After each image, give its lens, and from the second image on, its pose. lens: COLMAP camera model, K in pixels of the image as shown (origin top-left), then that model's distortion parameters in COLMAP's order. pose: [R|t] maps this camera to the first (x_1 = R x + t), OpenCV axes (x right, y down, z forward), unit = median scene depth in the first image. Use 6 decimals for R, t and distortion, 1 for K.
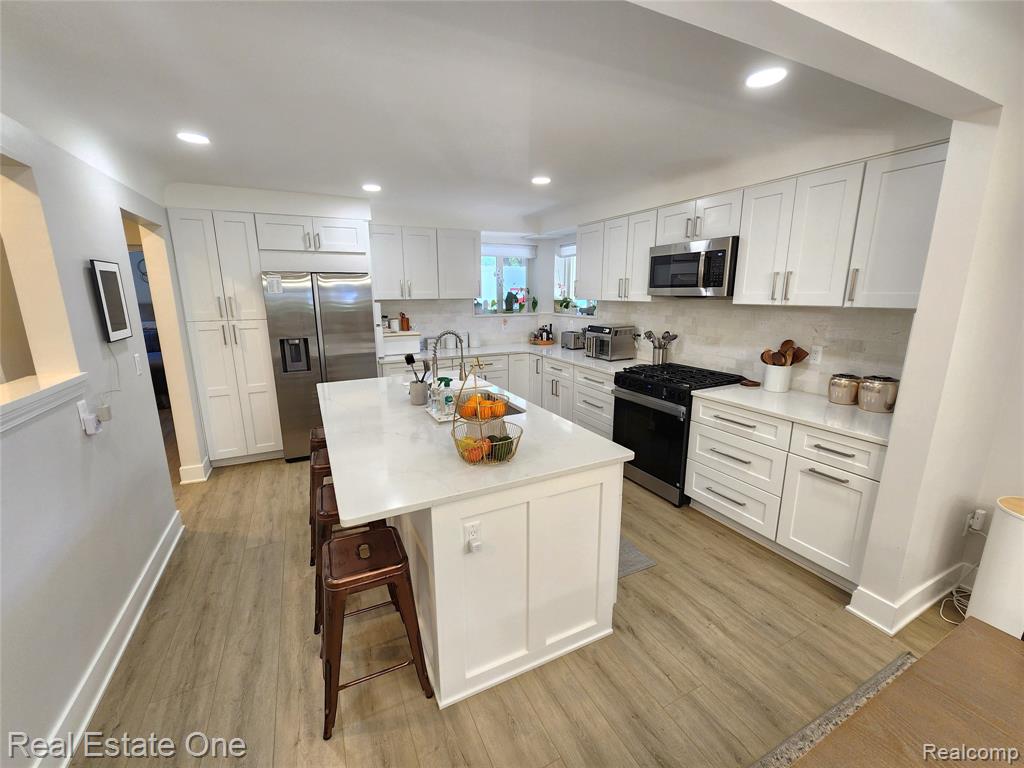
lens RADIAL K [[420.0, 0, 511.9], [0, 420.0, 381.7], [0, 0, 1]] dist [0.002418, 0.000036]
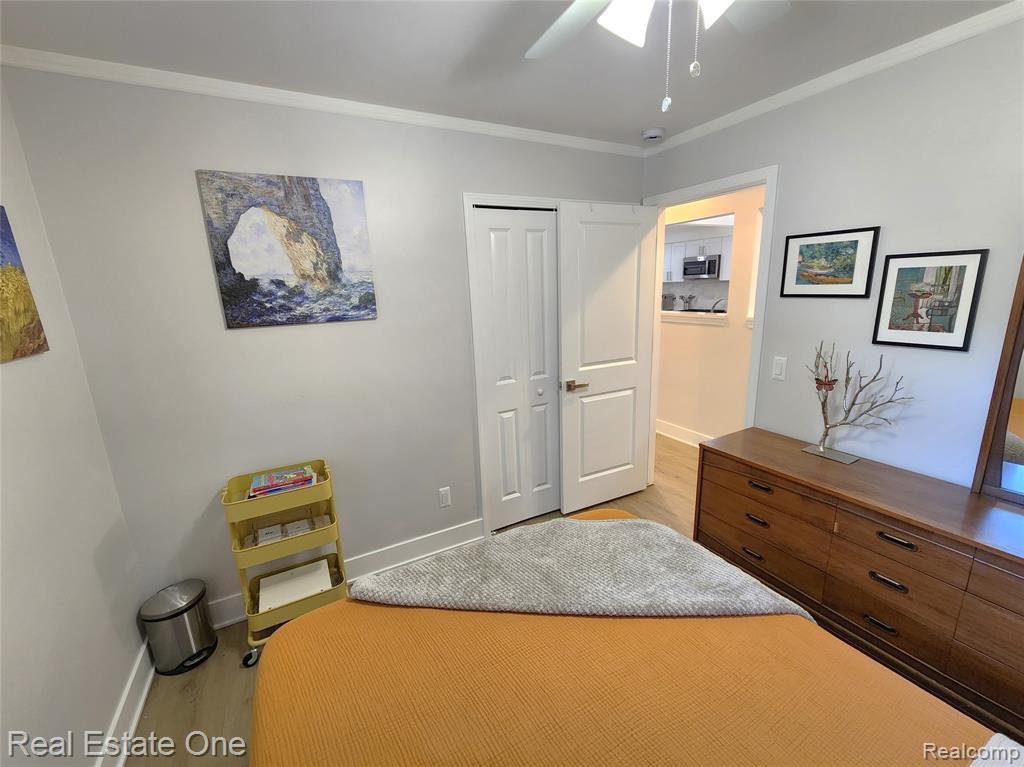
lens RADIAL K [[420.0, 0, 510.1], [0, 420.0, 384.9], [0, 0, 1]] dist [0.002418, 0.000036]
pose [[0.998847, -0.043753, 0.019754, -0.706453], [0.043258, 0.998755, 0.024833, 0.283363], [-0.020816, -0.023950, 0.999496, -1.324585]]
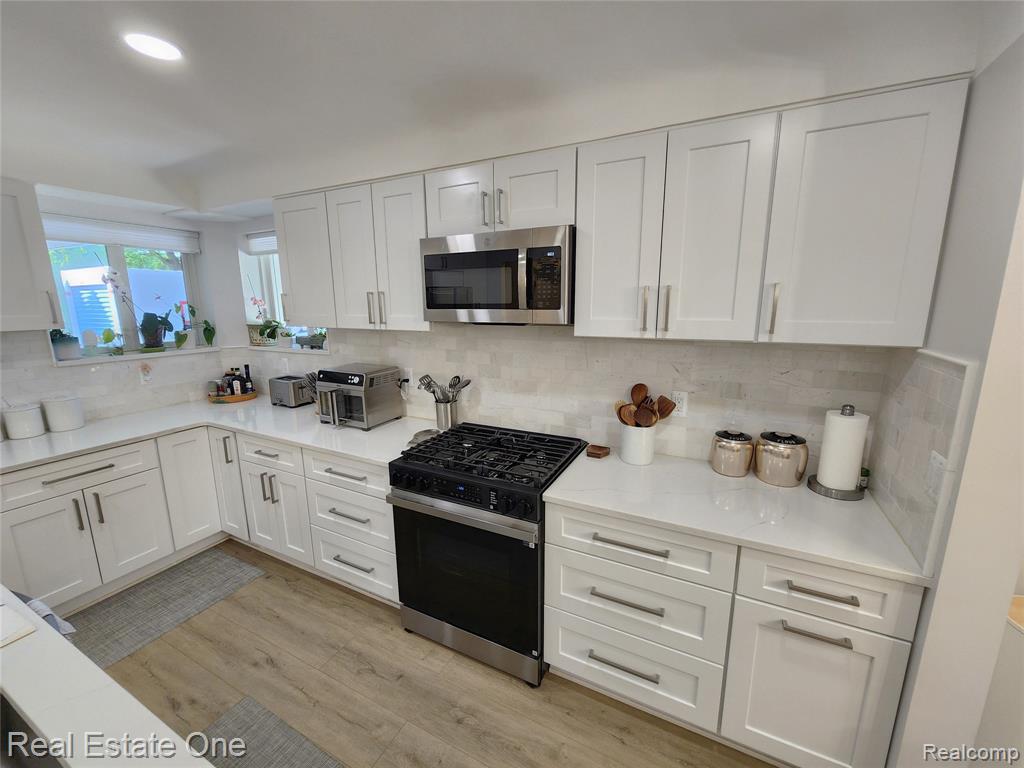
lens RADIAL K [[420.0, 0, 509.8], [0, 420.0, 385.9], [0, 0, 1]] dist [0.002418, 0.000036]
pose [[0.805656, -0.118365, 0.580438, 0.069107], [0.128286, 0.991444, 0.024115, -0.117617], [-0.578326, 0.055034, 0.813948, 0.468952]]
